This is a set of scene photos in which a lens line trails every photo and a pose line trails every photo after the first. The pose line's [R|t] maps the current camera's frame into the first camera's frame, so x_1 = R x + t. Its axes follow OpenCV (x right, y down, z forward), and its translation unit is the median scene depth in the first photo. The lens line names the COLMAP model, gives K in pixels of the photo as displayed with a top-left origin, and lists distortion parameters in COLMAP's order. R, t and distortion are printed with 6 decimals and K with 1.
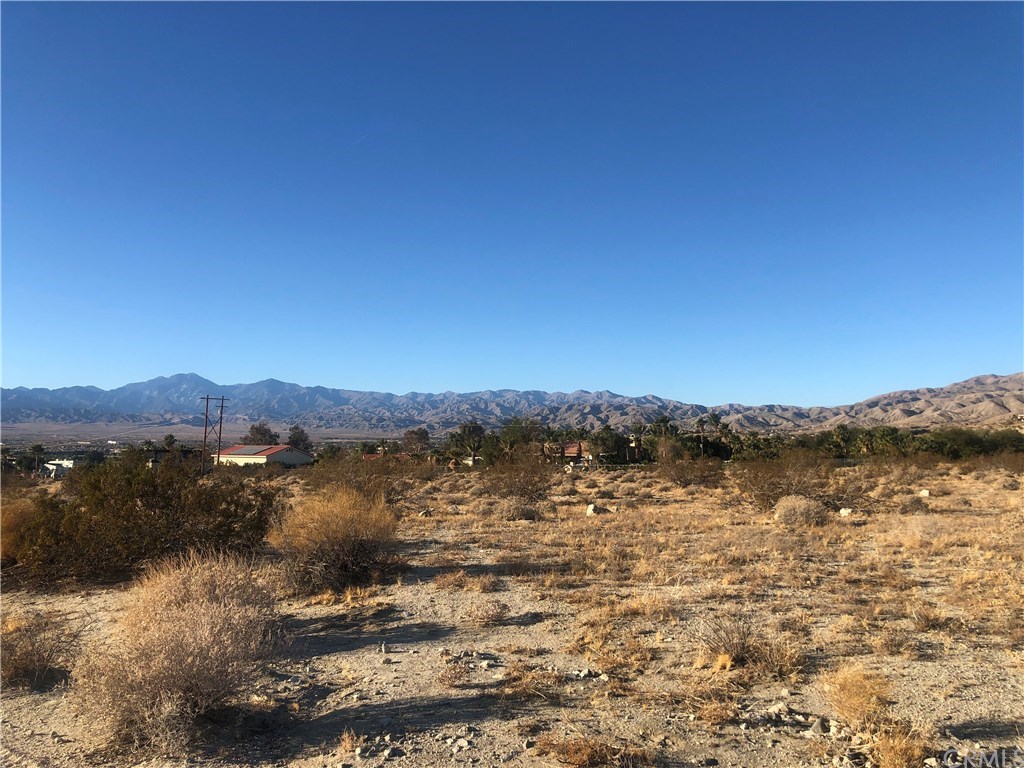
lens RADIAL K [[840.1, 0, 525.6], [0, 840.1, 381.8], [0, 0, 1]] dist [0.049305, -0.027502]
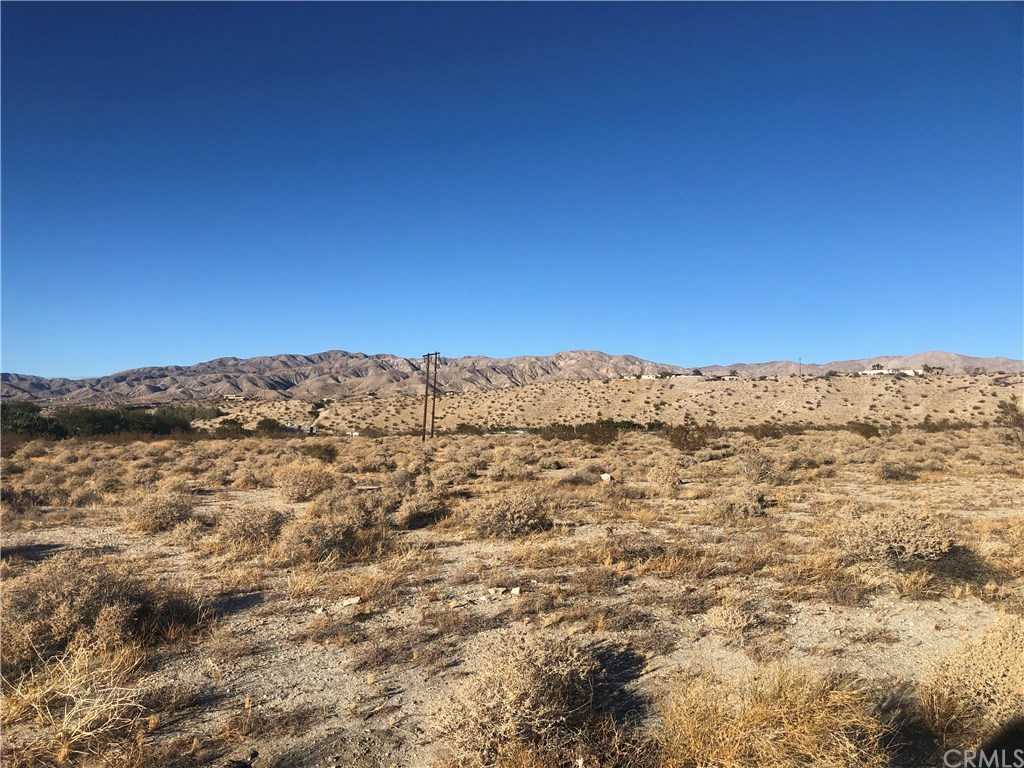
lens RADIAL K [[840.1, 0, 505.1], [0, 840.1, 384.1], [0, 0, 1]] dist [0.049305, -0.027502]
pose [[0.691496, 0.049639, 0.720672, 0.715525], [-0.072775, 0.997348, 0.001132, -0.062993], [-0.718705, -0.053229, 0.693275, -0.510664]]
